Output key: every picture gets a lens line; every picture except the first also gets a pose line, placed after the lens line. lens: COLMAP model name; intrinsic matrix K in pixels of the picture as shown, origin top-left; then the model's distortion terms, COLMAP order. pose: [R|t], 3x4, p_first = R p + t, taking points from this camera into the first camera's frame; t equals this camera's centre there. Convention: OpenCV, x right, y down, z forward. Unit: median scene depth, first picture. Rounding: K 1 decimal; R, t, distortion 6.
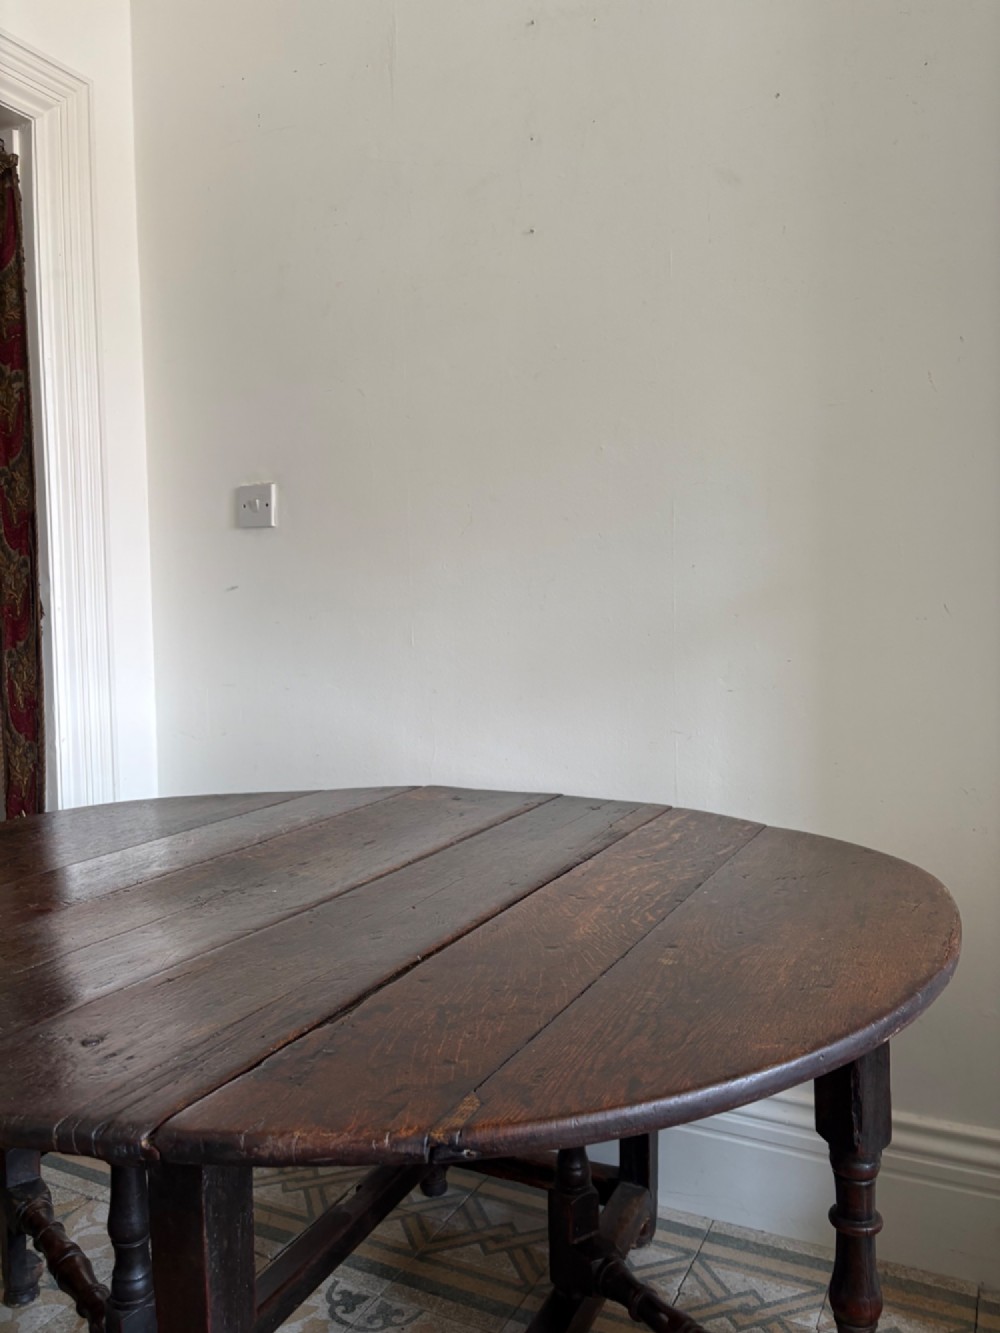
lens RADIAL K [[1020.1, 0, 517.3], [0, 1020.1, 673.1], [0, 0, 1]] dist [0.046440, -0.047558]
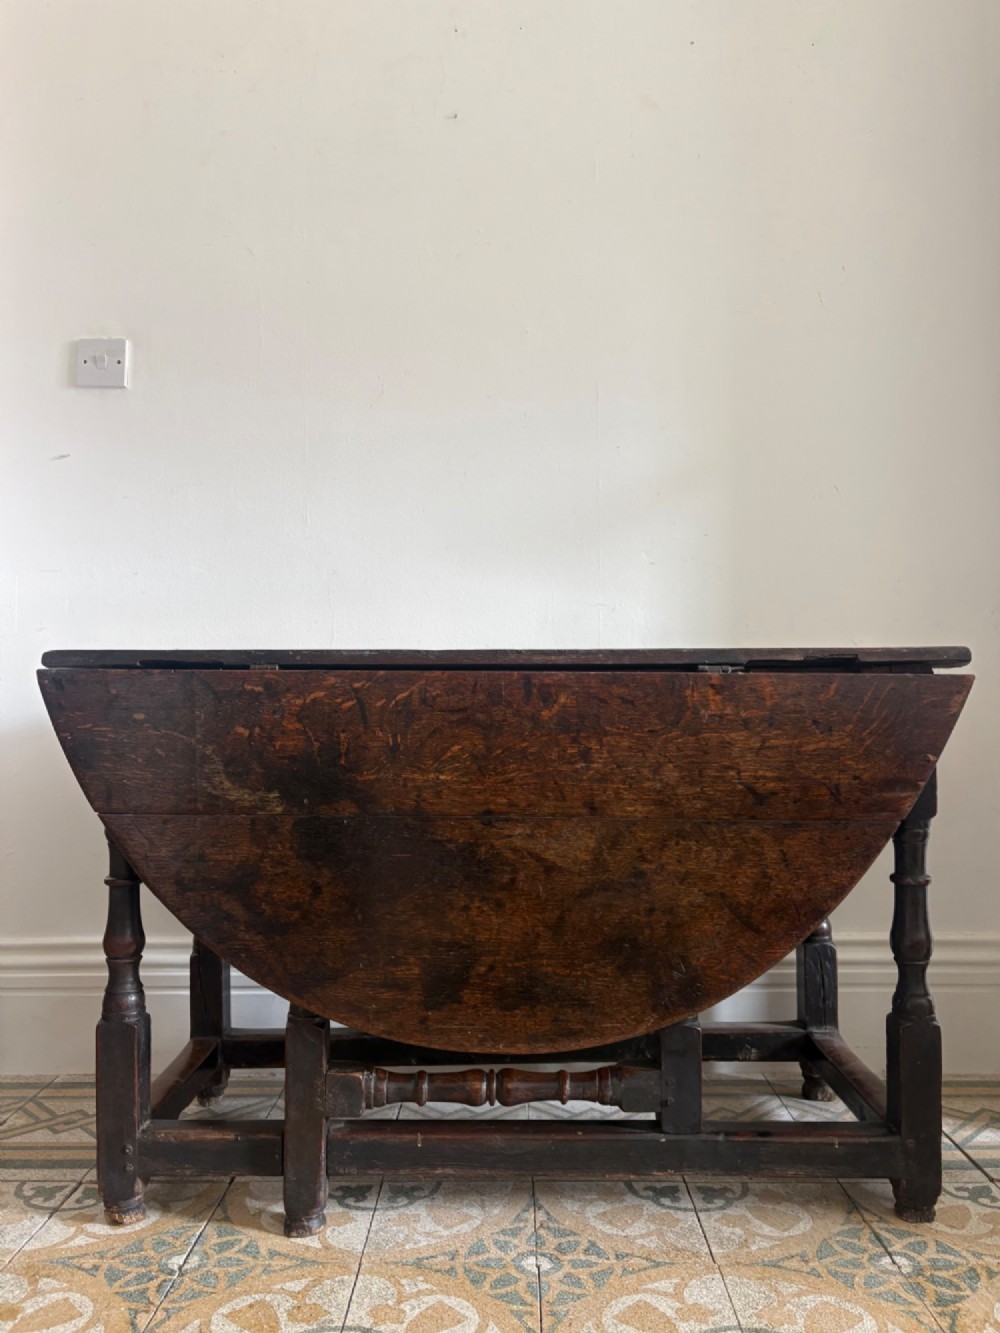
lens RADIAL K [[1020.1, 0, 483.7], [0, 1020.1, 669.0], [0, 0, 1]] dist [0.046440, -0.047558]
pose [[0.900863, 0.027839, 0.433210, -0.417384], [0.015071, 0.995334, -0.095301, 0.231361], [-0.433842, 0.092382, 0.896240, 0.118499]]
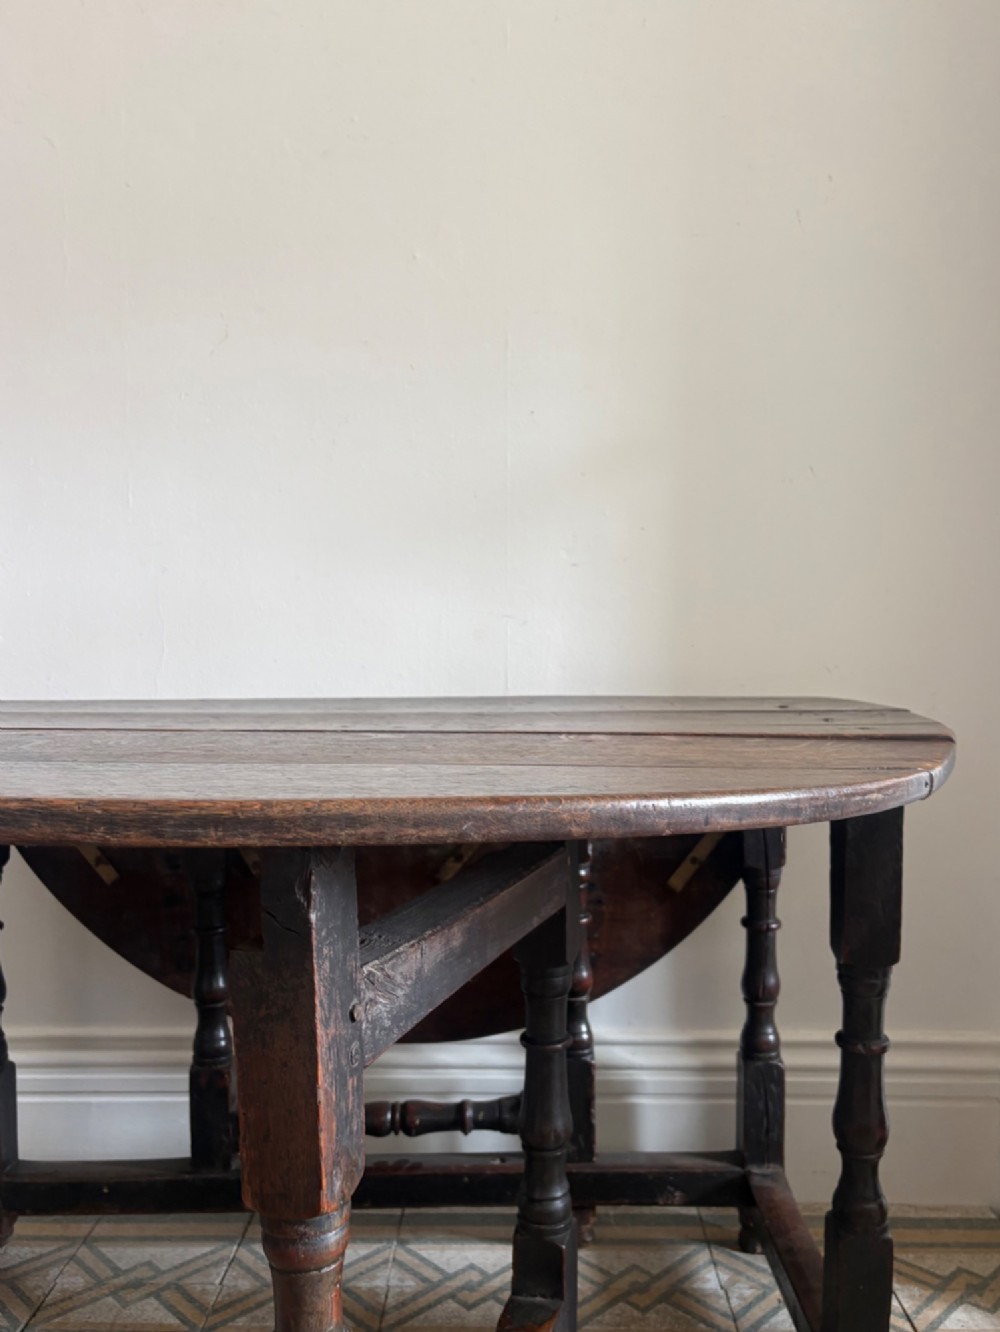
lens RADIAL K [[1062.3, 0, 514.4], [0, 1062.3, 686.4], [0, 0, 1]] dist [0.031344, -0.025017]
pose [[0.897099, 0.001780, 0.441827, -0.223376], [0.003368, 0.999935, -0.010866, 0.127909], [-0.441818, 0.011236, 0.897035, 0.239110]]
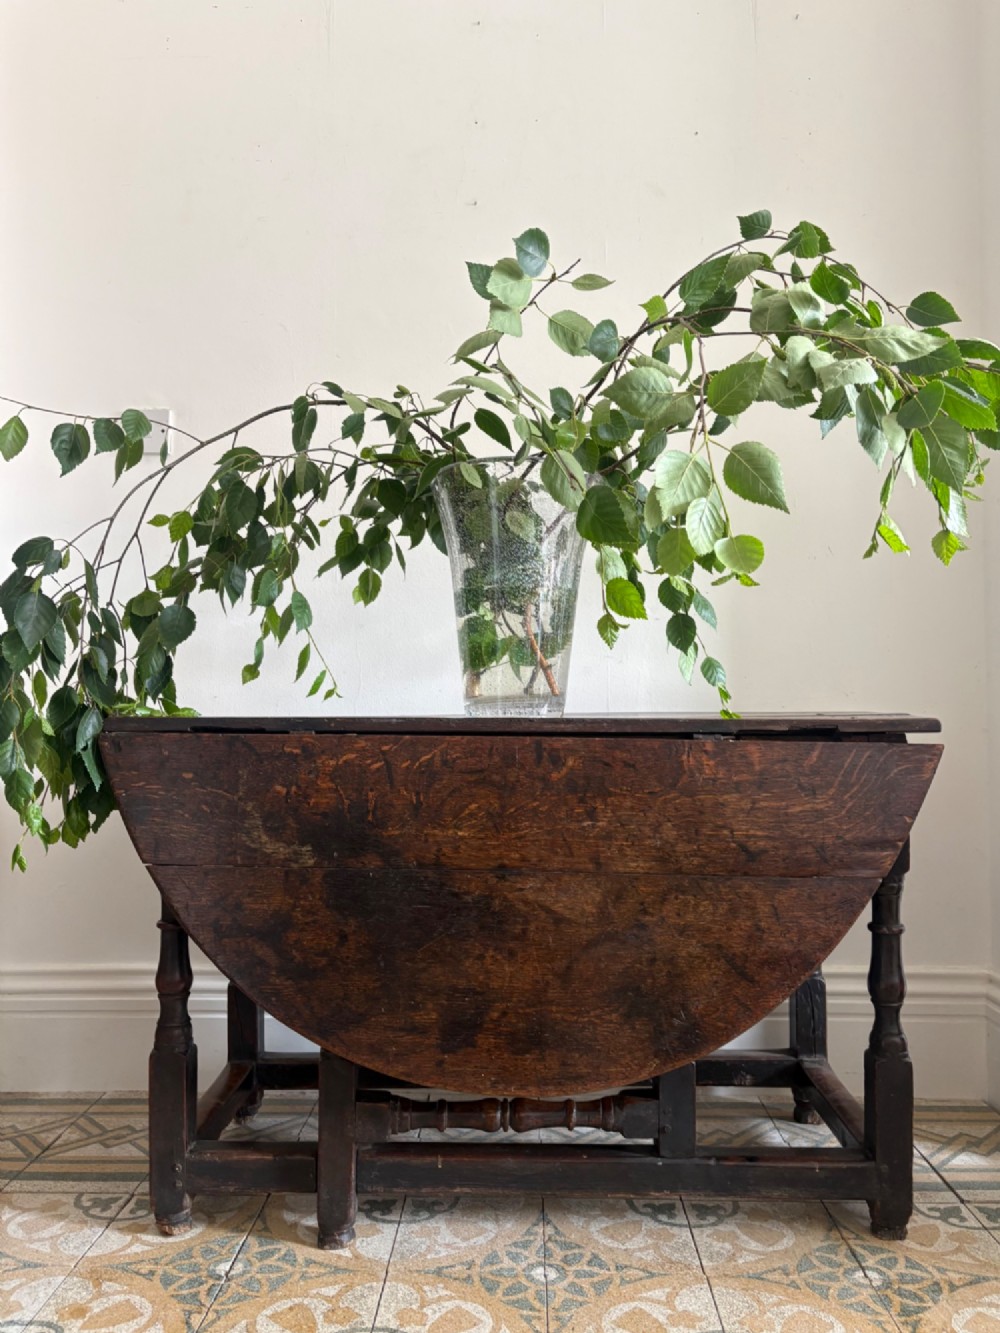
lens RADIAL K [[1020.1, 0, 486.8], [0, 1020.1, 677.6], [0, 0, 1]] dist [0.046440, -0.047558]
pose [[0.906707, 0.028157, 0.420820, -0.452225], [0.010242, 0.996005, -0.088710, 0.185463], [-0.421636, 0.084744, 0.902796, 0.041399]]
